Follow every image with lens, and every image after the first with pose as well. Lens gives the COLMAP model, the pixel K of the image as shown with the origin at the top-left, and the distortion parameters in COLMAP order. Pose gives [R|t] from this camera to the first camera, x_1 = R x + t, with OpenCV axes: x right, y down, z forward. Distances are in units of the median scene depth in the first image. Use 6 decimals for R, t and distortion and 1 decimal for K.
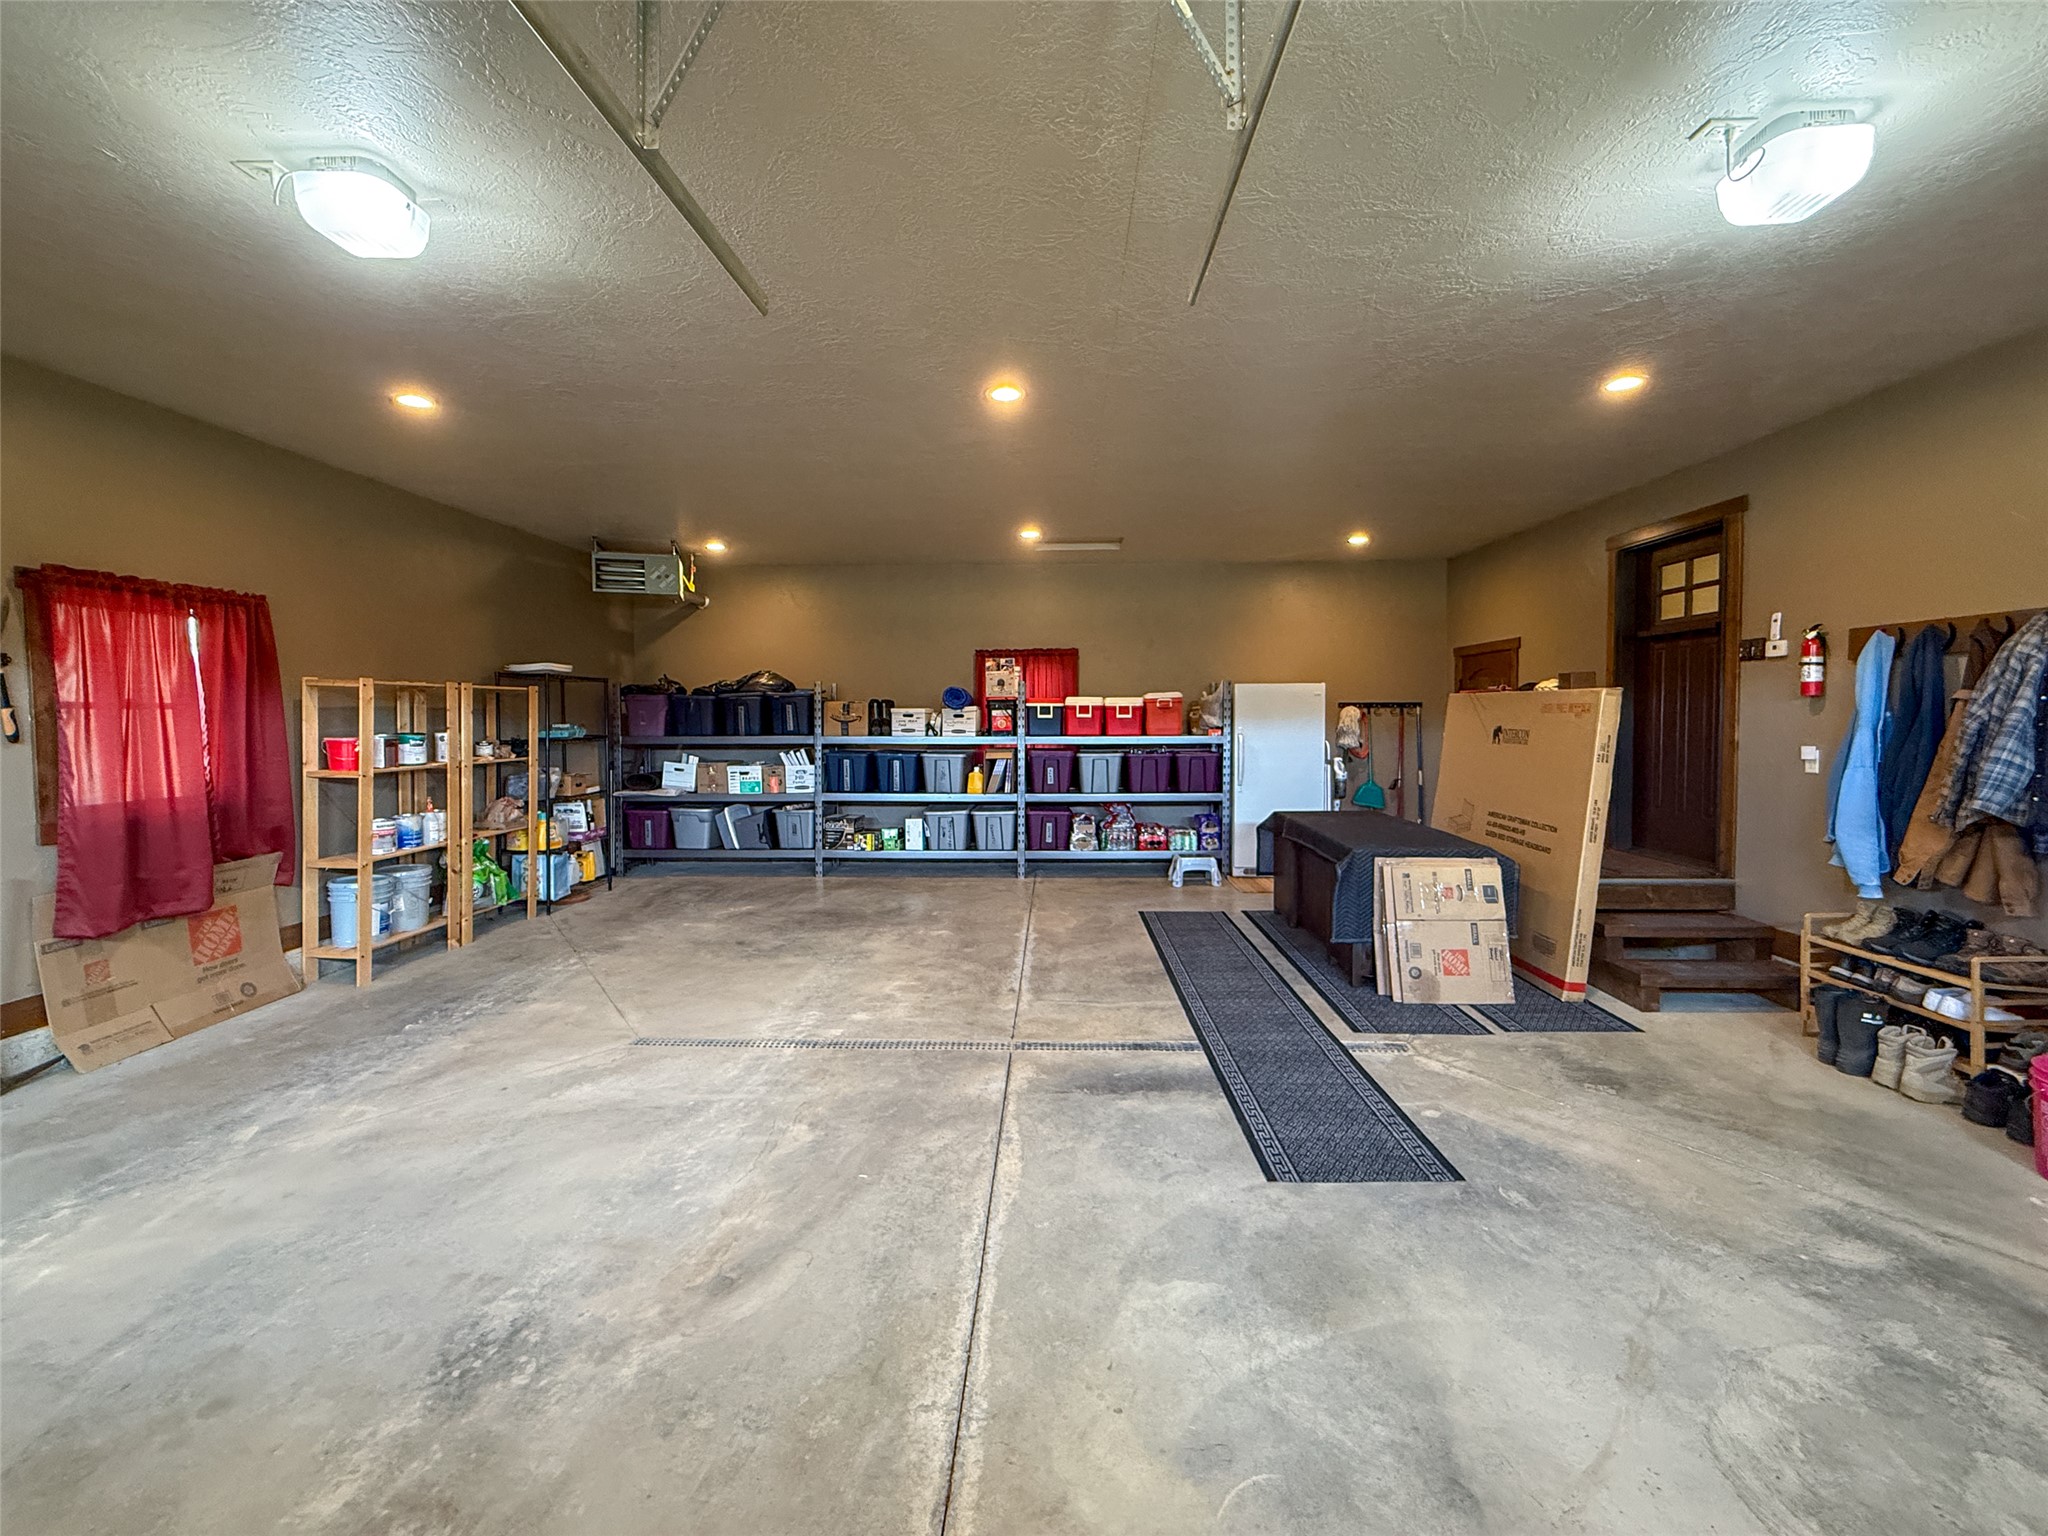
lens RADIAL K [[861.4, 0, 1030.8], [0, 861.4, 747.9], [0, 0, 1]] dist [-0.000226, -0.000040]
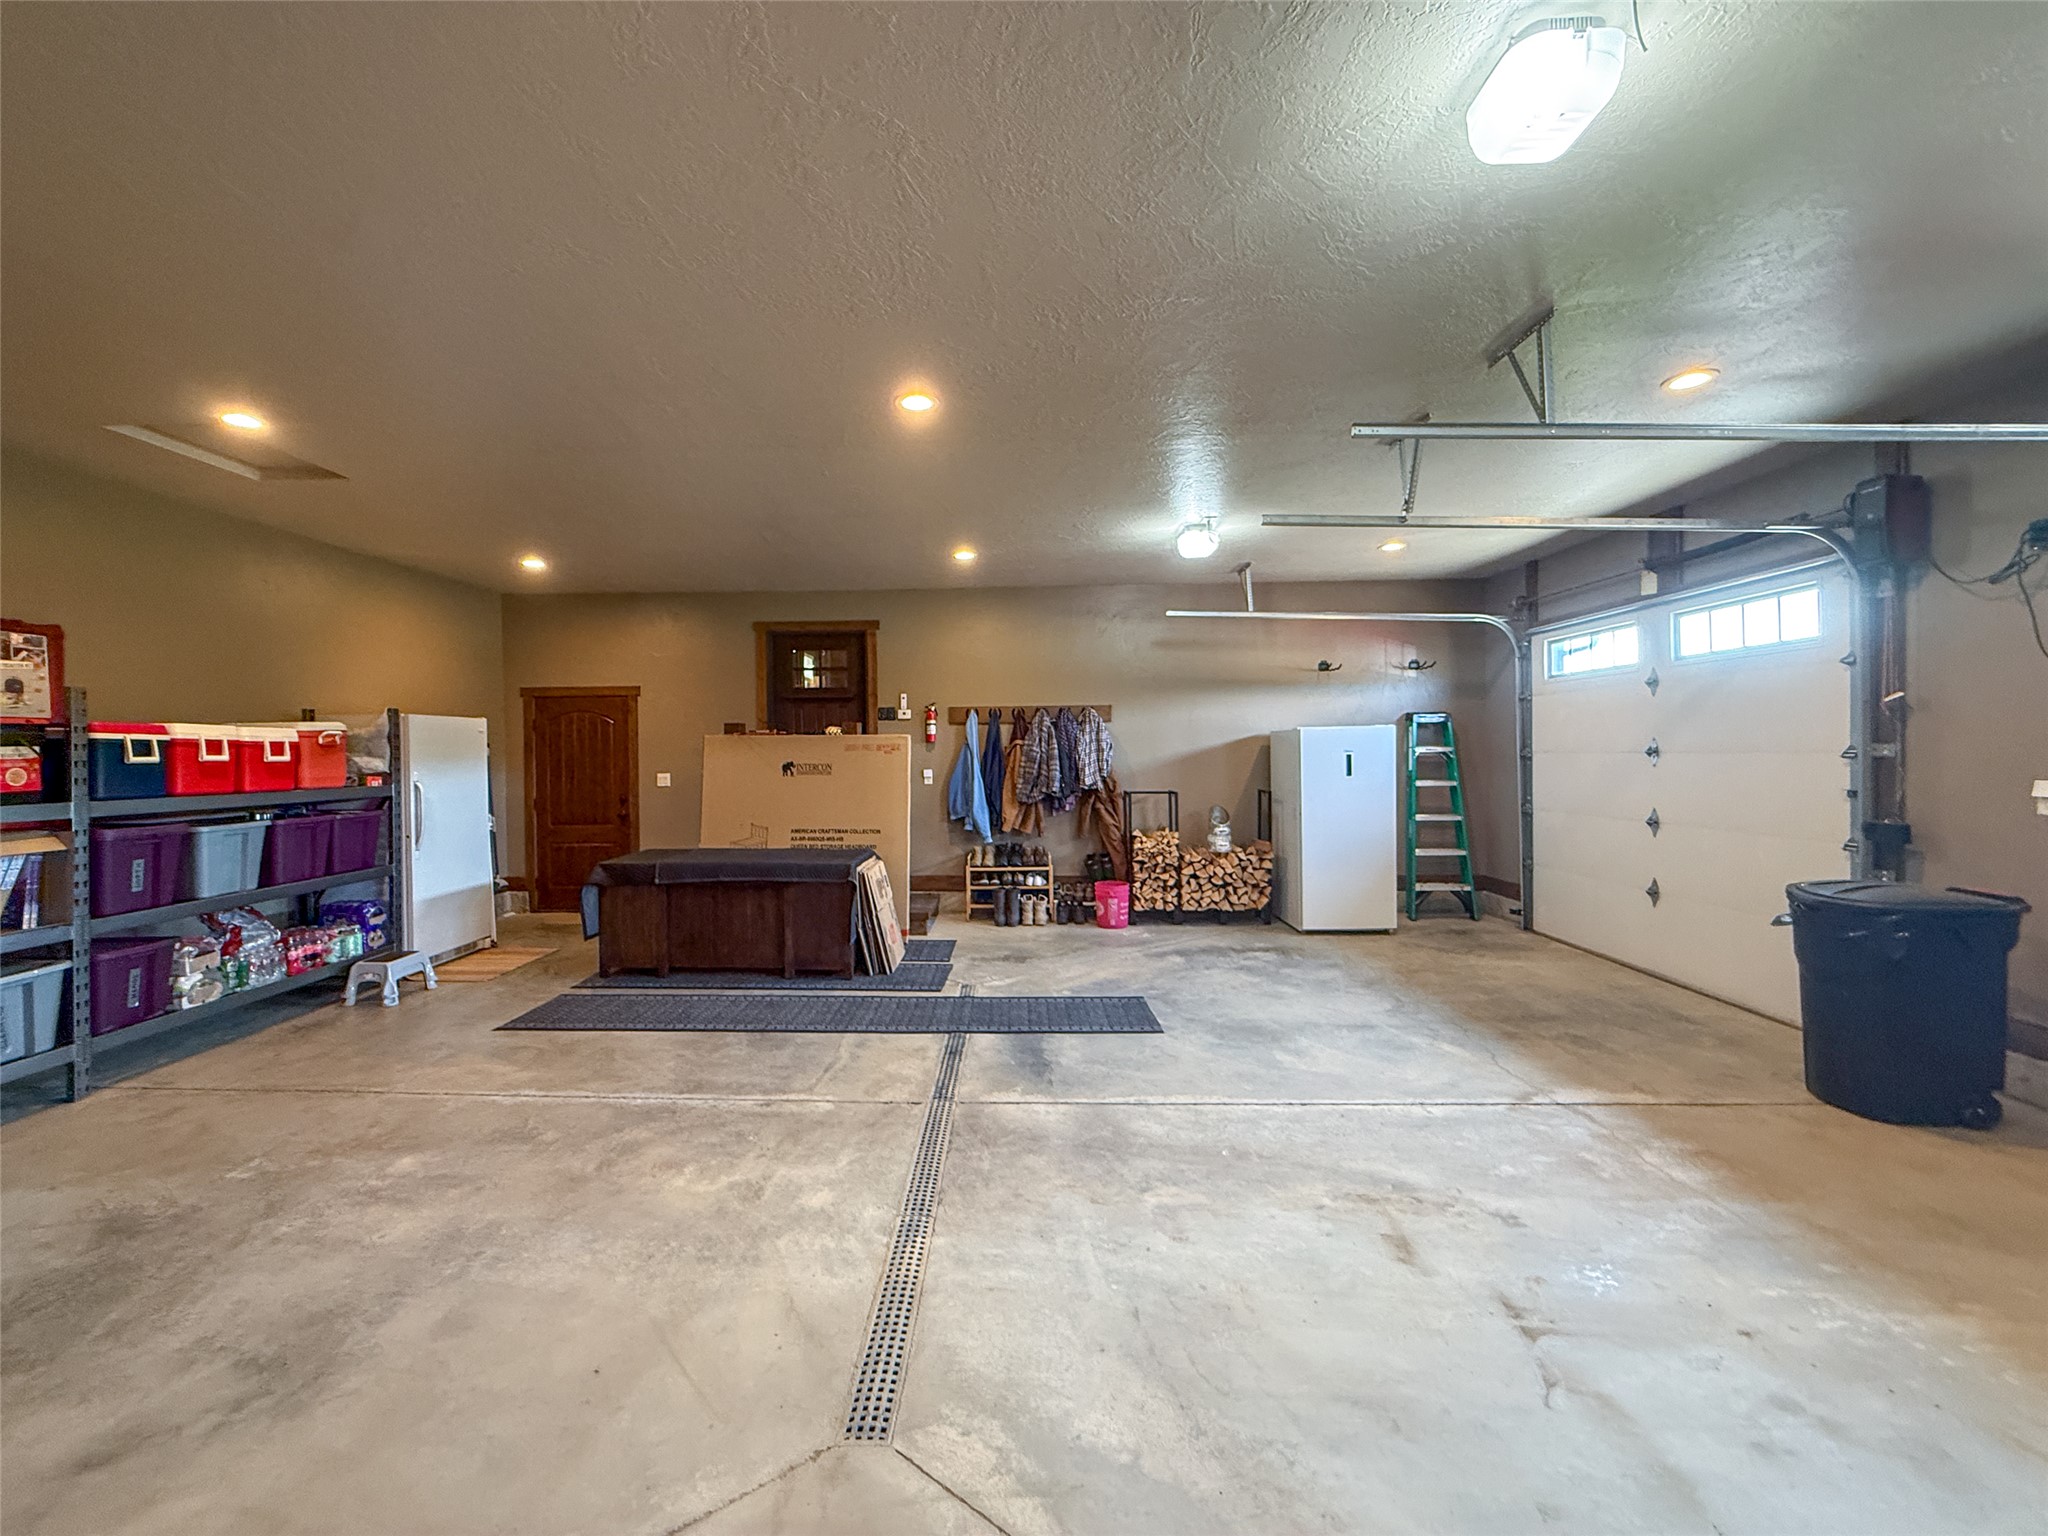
lens RADIAL K [[826.8, 0, 1024.0], [0, 826.8, 768.0], [0, 0, 1]] dist [-0.000084, -0.000226]
pose [[-0.028083, -0.016215, 0.999474, -0.802515], [0.048265, 0.998680, 0.017559, -0.024829], [-0.998440, 0.048733, -0.027263, 0.805828]]
